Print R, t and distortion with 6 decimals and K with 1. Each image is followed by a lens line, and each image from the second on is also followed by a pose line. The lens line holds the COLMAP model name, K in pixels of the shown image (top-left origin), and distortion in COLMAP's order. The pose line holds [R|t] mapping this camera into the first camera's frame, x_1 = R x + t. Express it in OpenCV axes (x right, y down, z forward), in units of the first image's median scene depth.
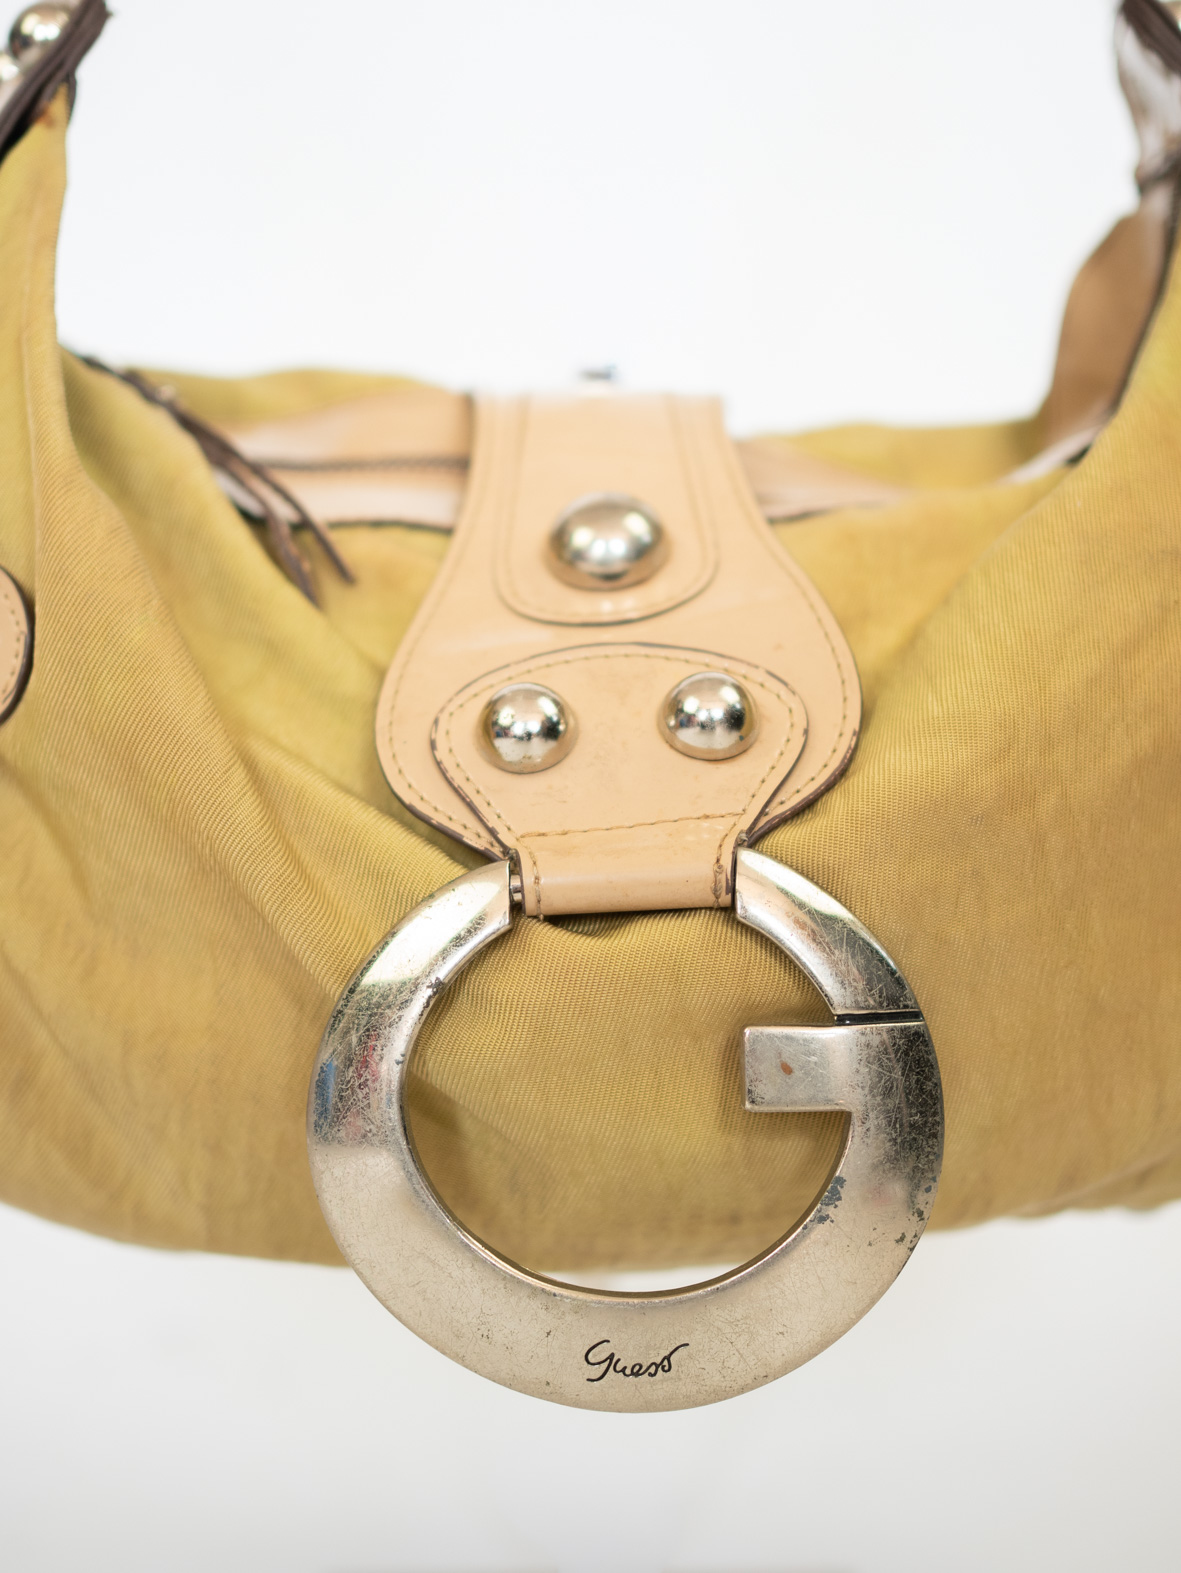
lens RADIAL K [[2288.8, 0, 597.5], [0, 2288.8, 780.8], [0, 0, 1]] dist [-0.241338, 0.000000]
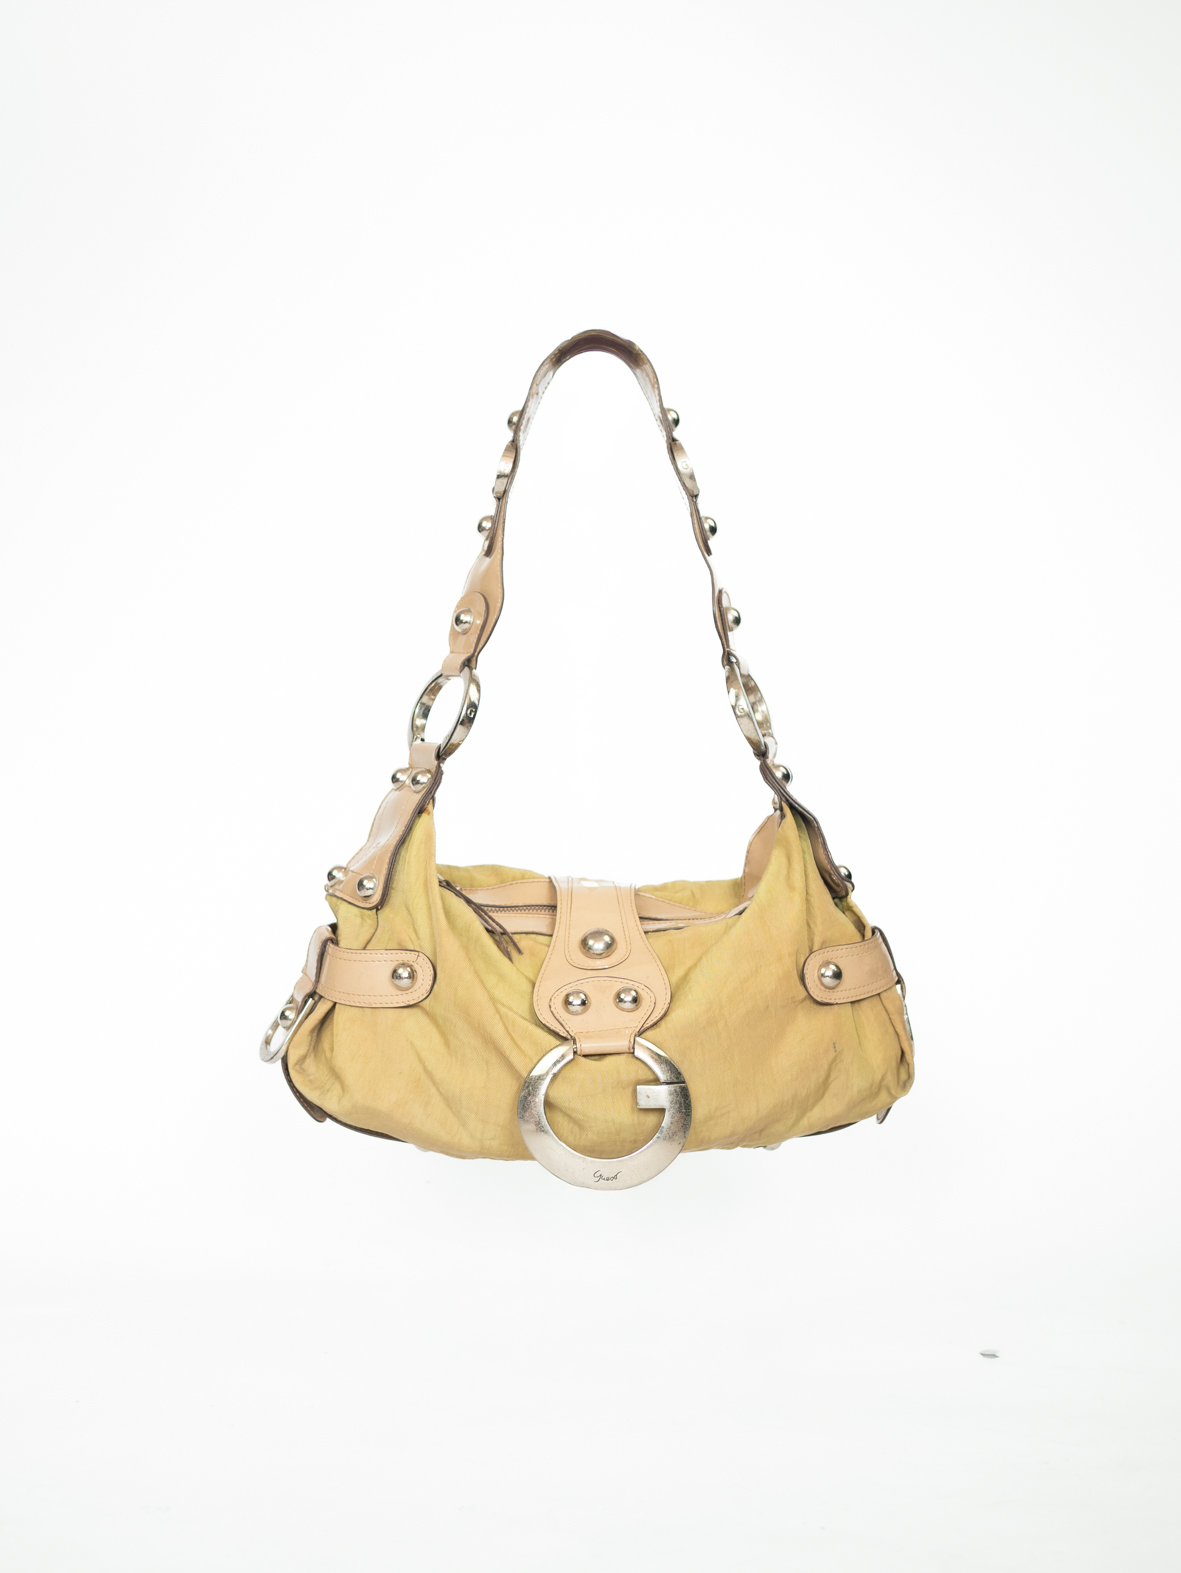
lens RADIAL K [[2288.8, 0, 588.7], [0, 2288.8, 788.3], [0, 0, 1]] dist [-0.241338, 0.000000]
pose [[0.999737, 0.002123, 0.022851, -0.094965], [-0.001527, 0.999659, -0.026071, -0.265152], [-0.022898, 0.026029, 0.999399, -2.587207]]
